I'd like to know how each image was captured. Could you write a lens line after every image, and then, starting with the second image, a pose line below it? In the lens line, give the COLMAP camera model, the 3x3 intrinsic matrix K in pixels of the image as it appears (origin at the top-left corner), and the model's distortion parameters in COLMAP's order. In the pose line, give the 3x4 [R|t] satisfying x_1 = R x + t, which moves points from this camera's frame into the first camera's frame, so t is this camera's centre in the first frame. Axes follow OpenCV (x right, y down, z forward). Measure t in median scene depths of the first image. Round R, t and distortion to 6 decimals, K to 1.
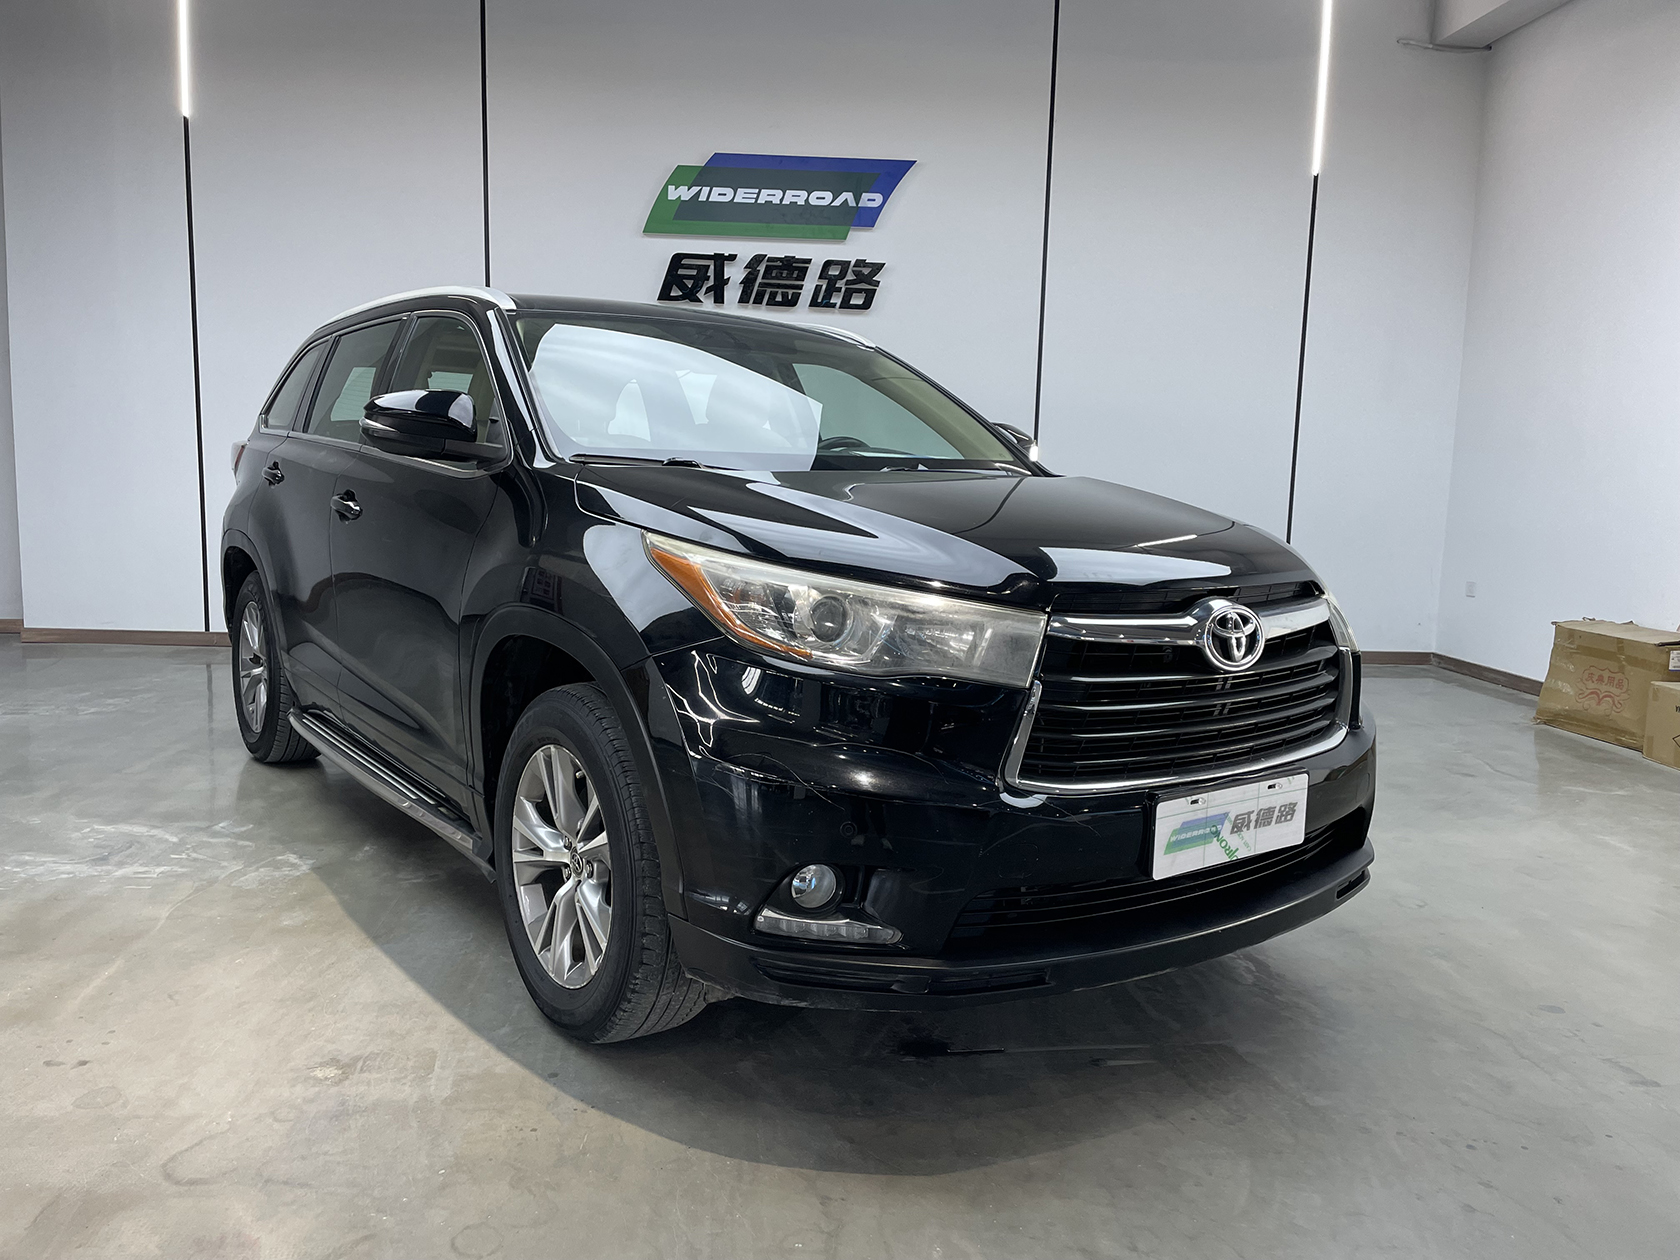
lens RADIAL K [[1276.7, 0, 840.9], [0, 1276.7, 631.6], [0, 0, 1]] dist [0.091834, -0.124753]
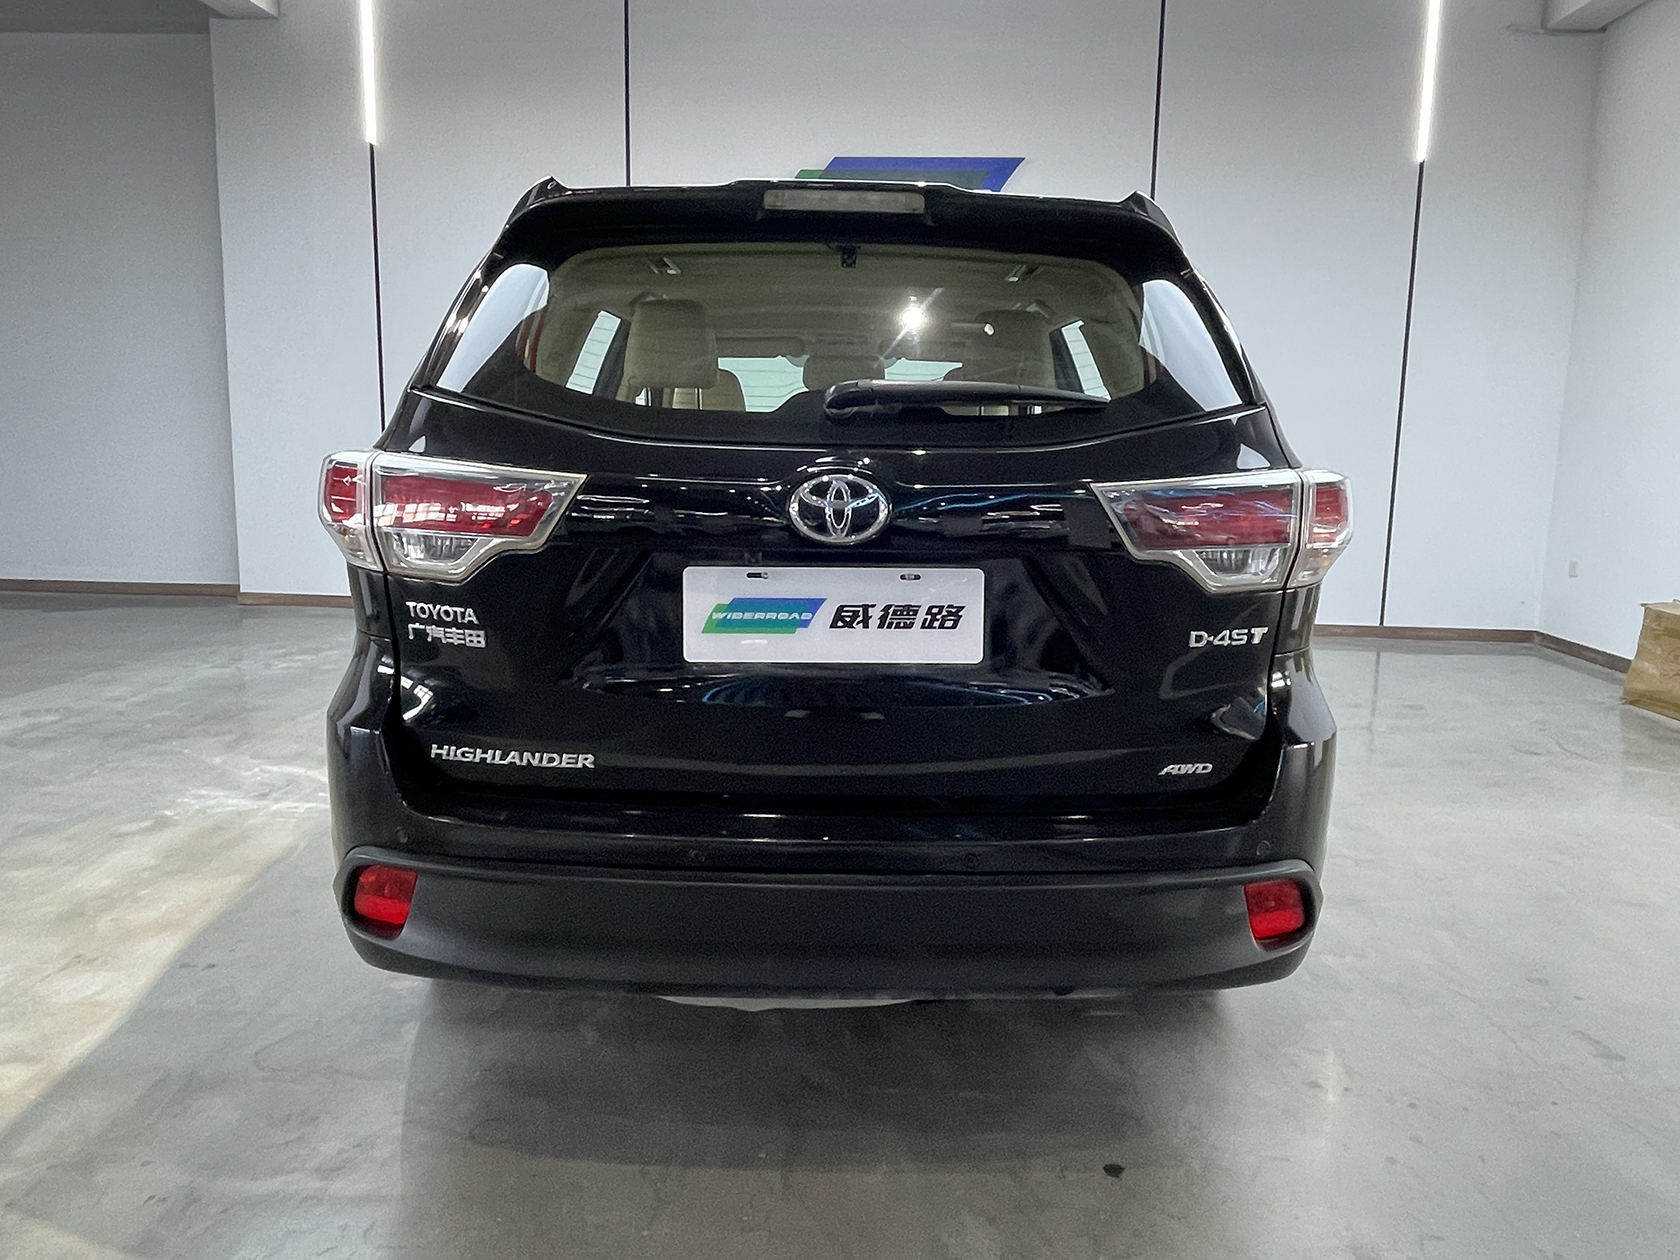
lens RADIAL K [[1215.1, 0, 854.6], [0, 1215.1, 625.7], [0, 0, 1]] dist [0.001921, -0.016687]
pose [[0.992775, 0.013668, -0.119213, 0.045011], [-0.010967, 0.999669, 0.023287, -0.004583], [0.119492, -0.021811, 0.992596, -0.010898]]
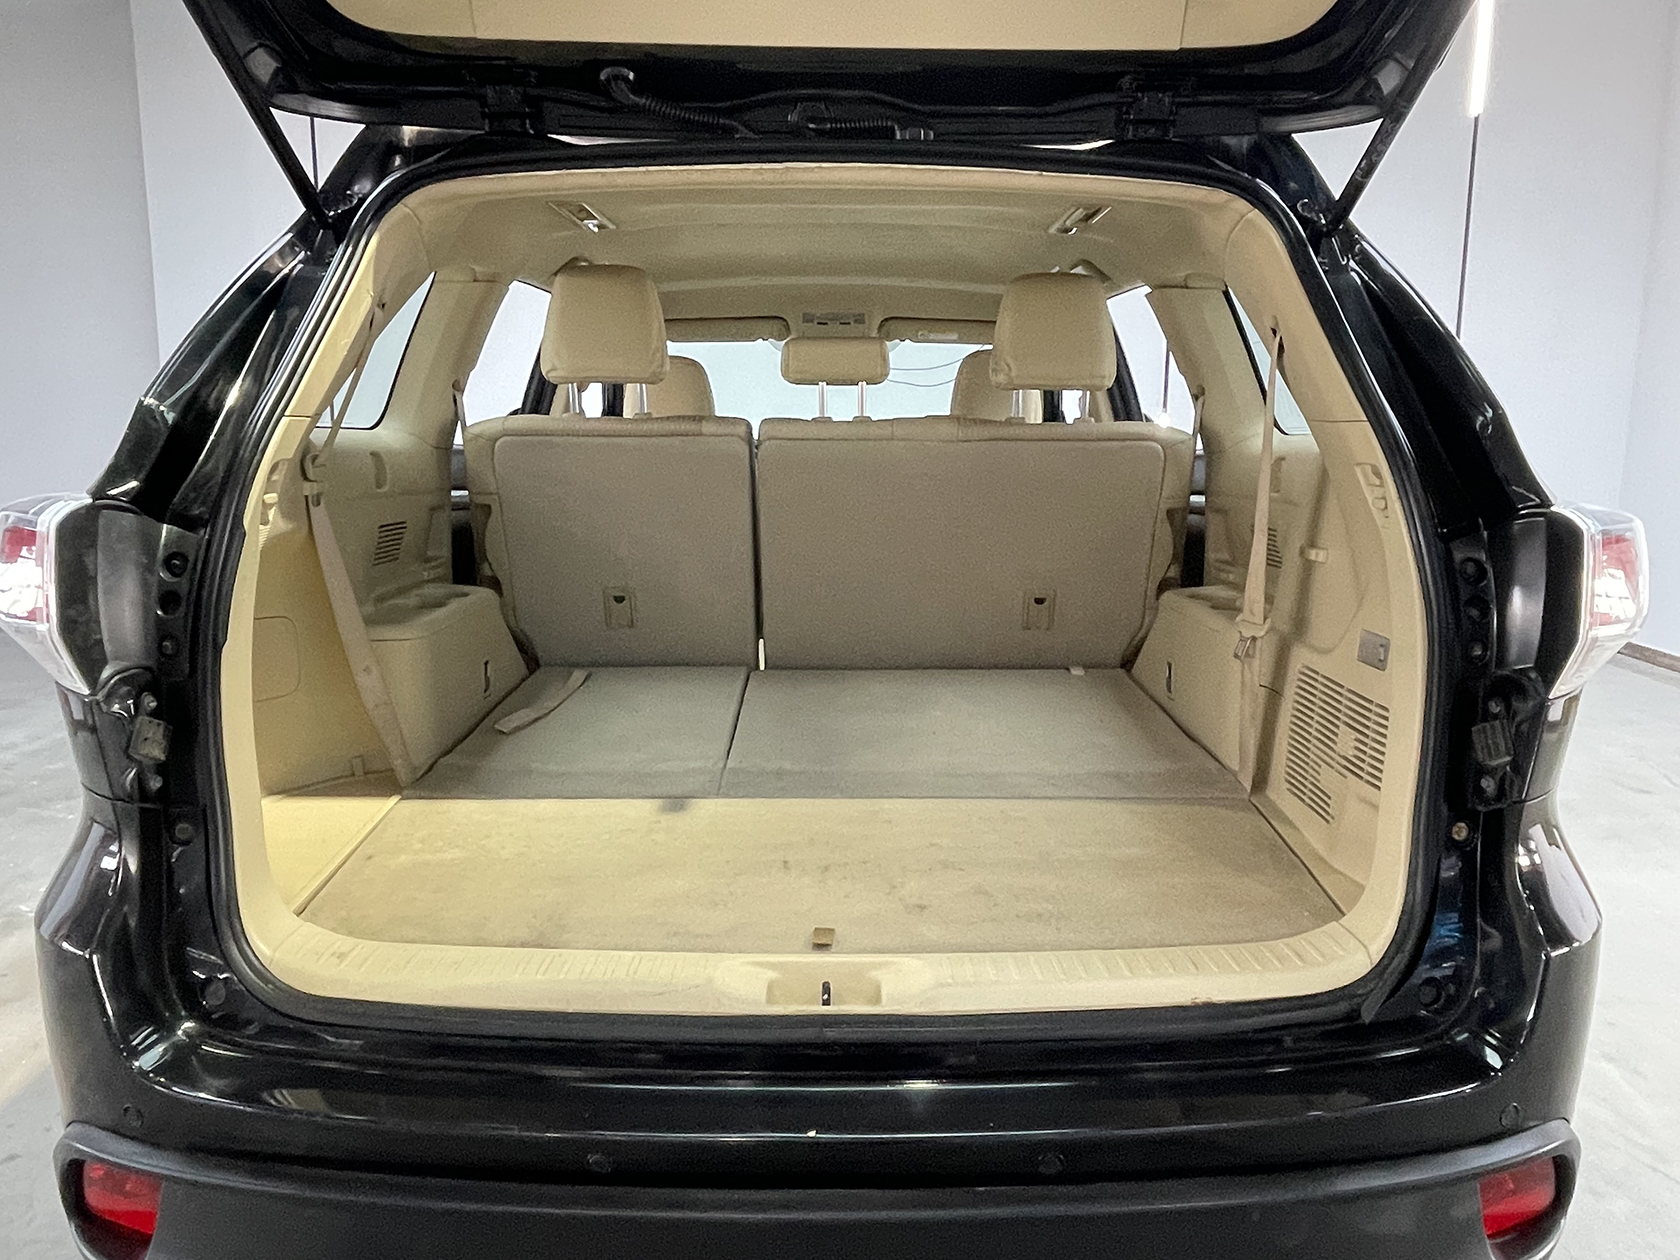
lens RADIAL K [[1215.1, 0, 848.2], [0, 1215.1, 633.6], [0, 0, 1]] dist [0.001921, -0.016687]
pose [[0.992371, 0.002436, -0.123264, 0.033444], [0.002536, 0.999190, 0.040161, -0.022434], [0.123262, -0.040167, 0.991561, 0.084459]]
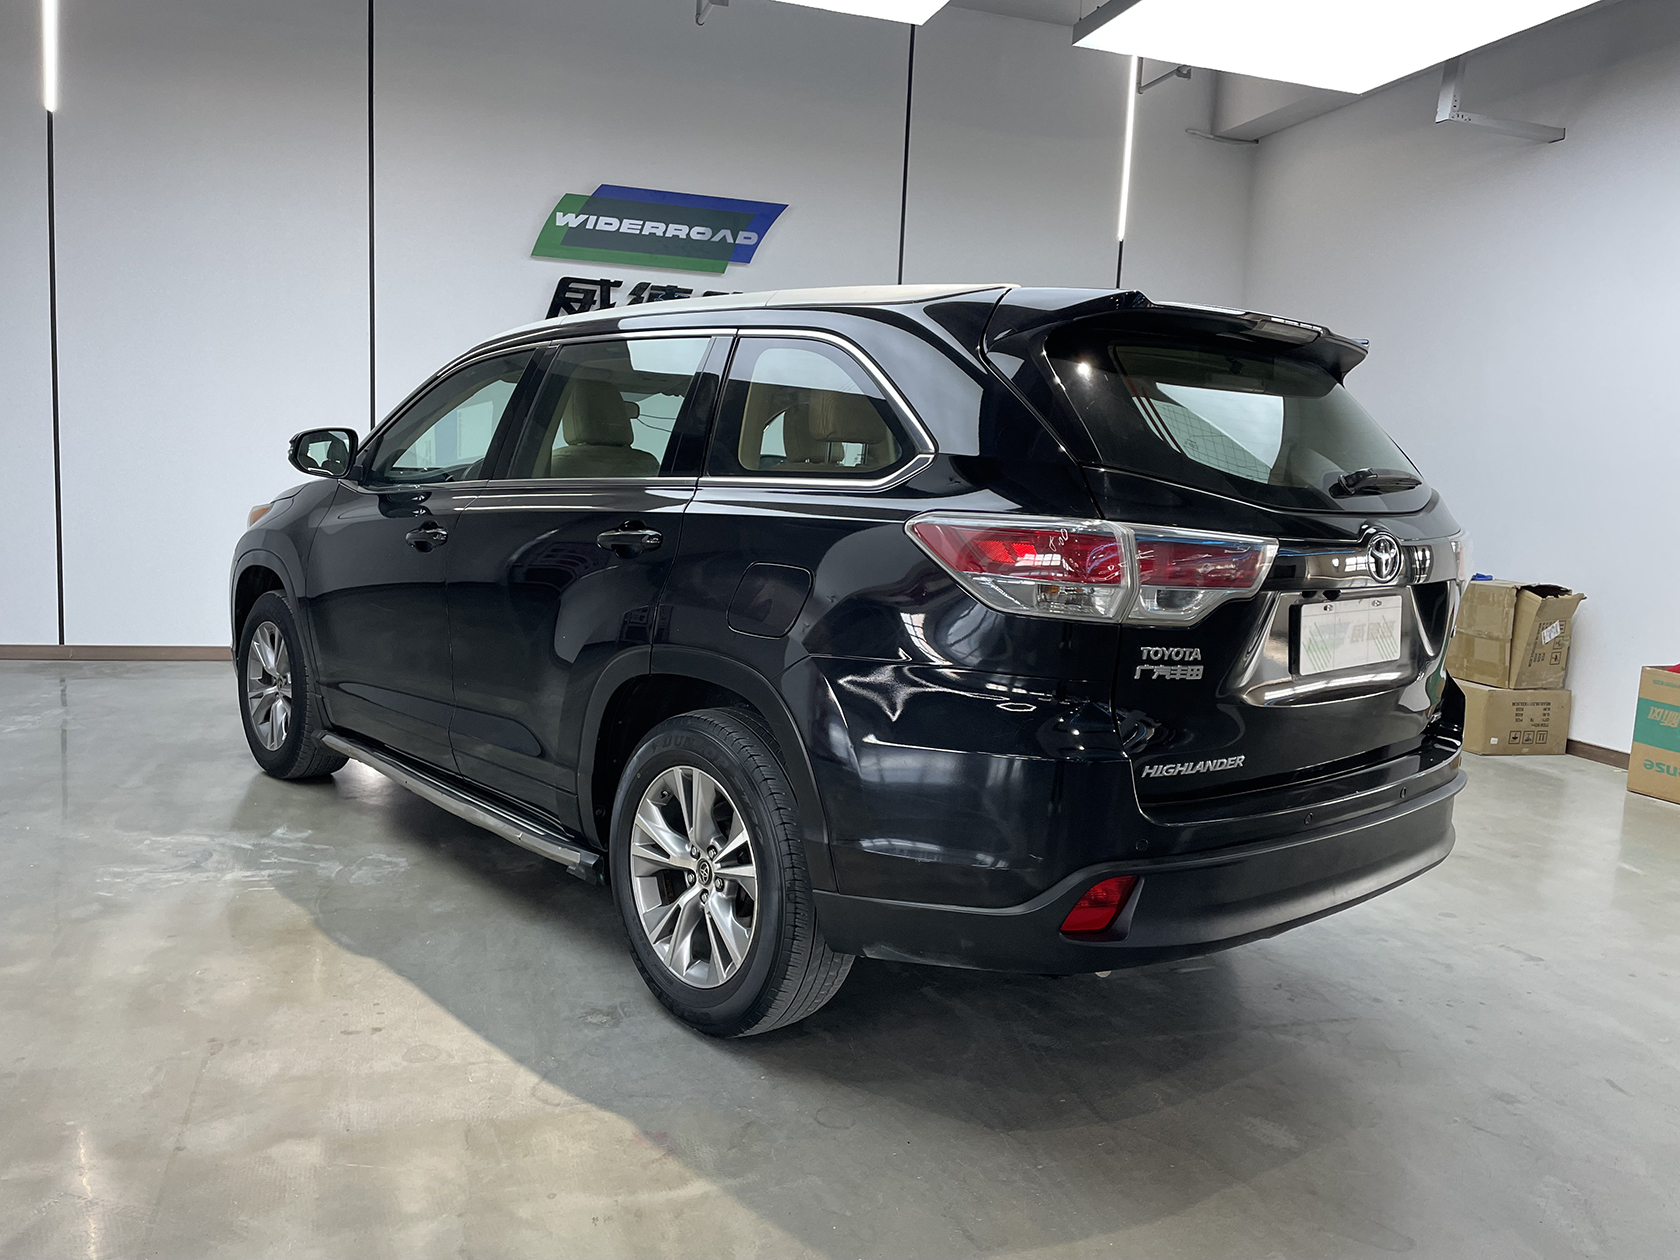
lens RADIAL K [[1276.7, 0, 849.5], [0, 1276.7, 631.6], [0, 0, 1]] dist [0.091834, -0.124753]
pose [[0.972808, -0.008356, 0.231463, -0.148177], [0.007847, 0.999964, 0.003123, -0.007357], [-0.231481, -0.001222, 0.972839, -0.073219]]
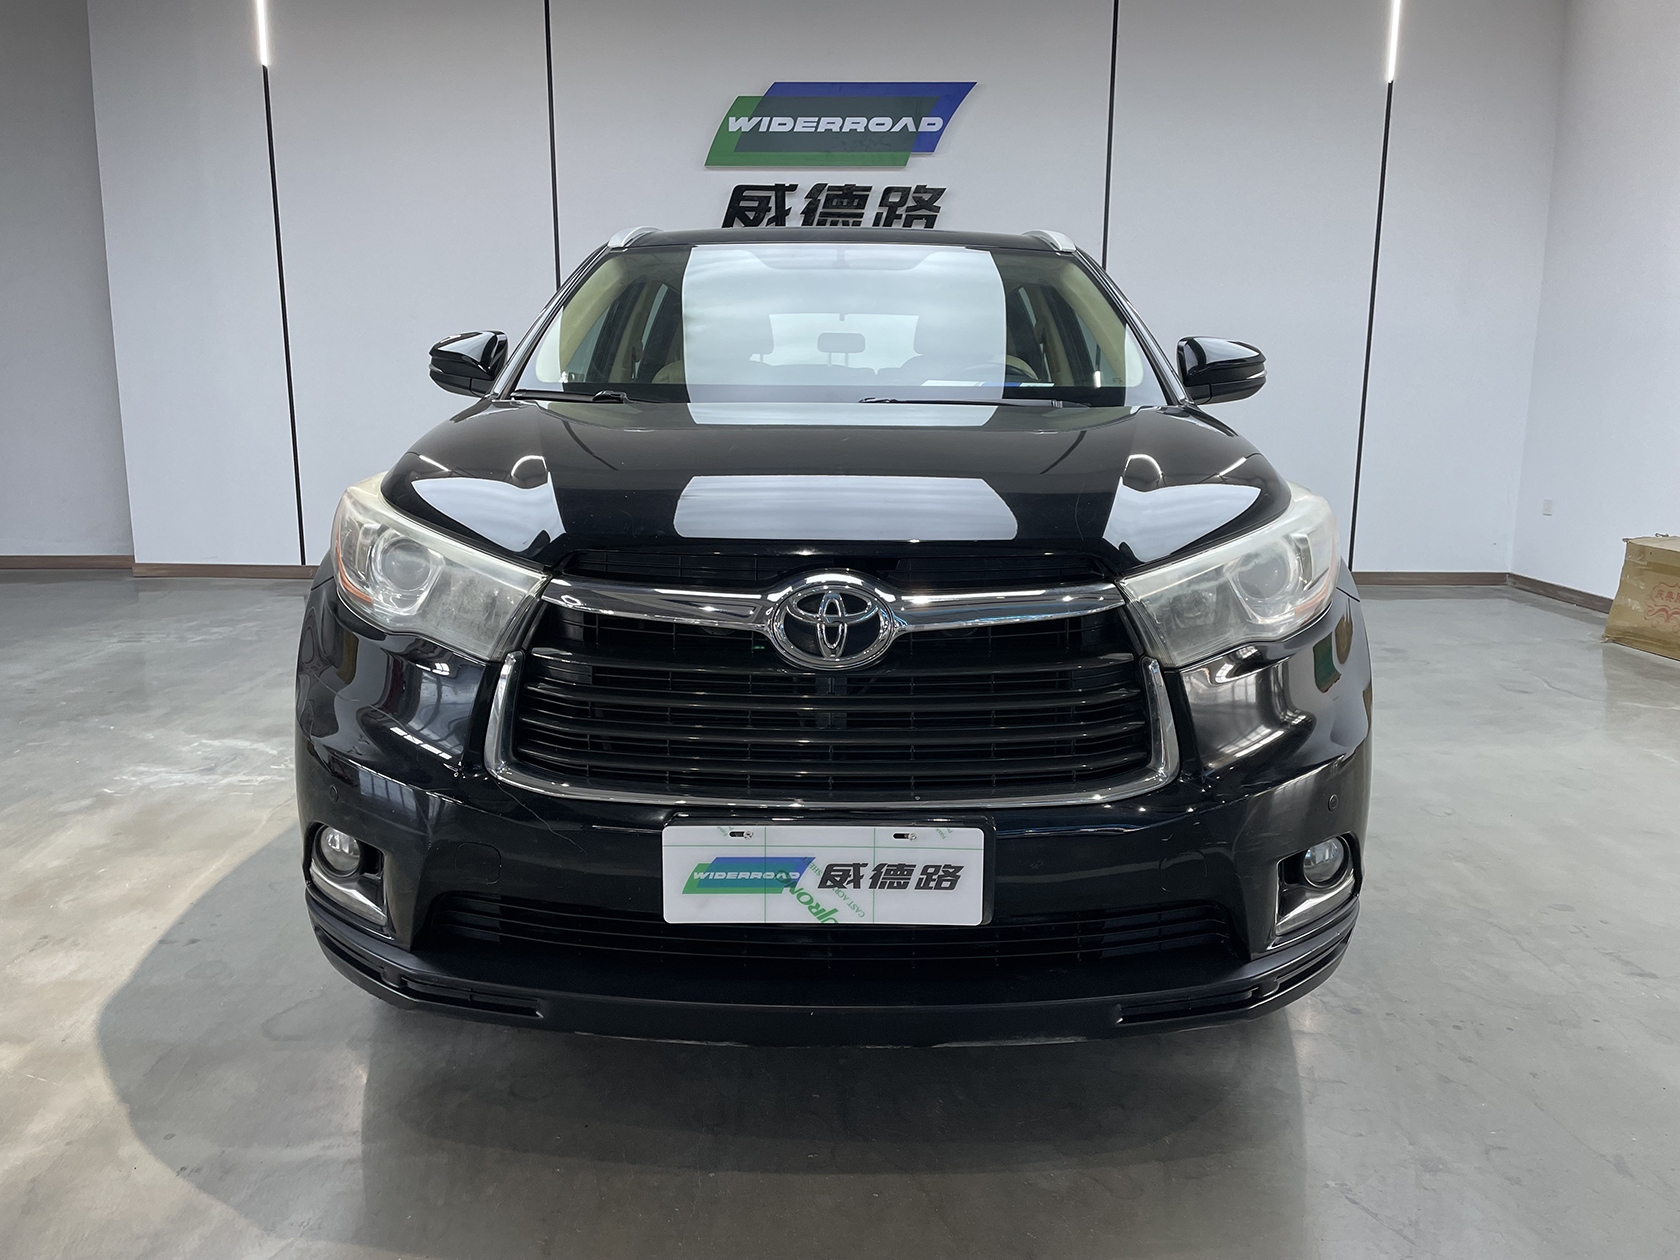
lens RADIAL K [[1276.7, 0, 838.0], [0, 1276.7, 634.4], [0, 0, 1]] dist [0.091834, -0.124753]
pose [[0.997609, -0.007589, -0.068692, 0.017556], [0.011332, 0.998462, 0.054262, 0.004222], [0.068175, -0.054910, 0.996161, -0.022833]]
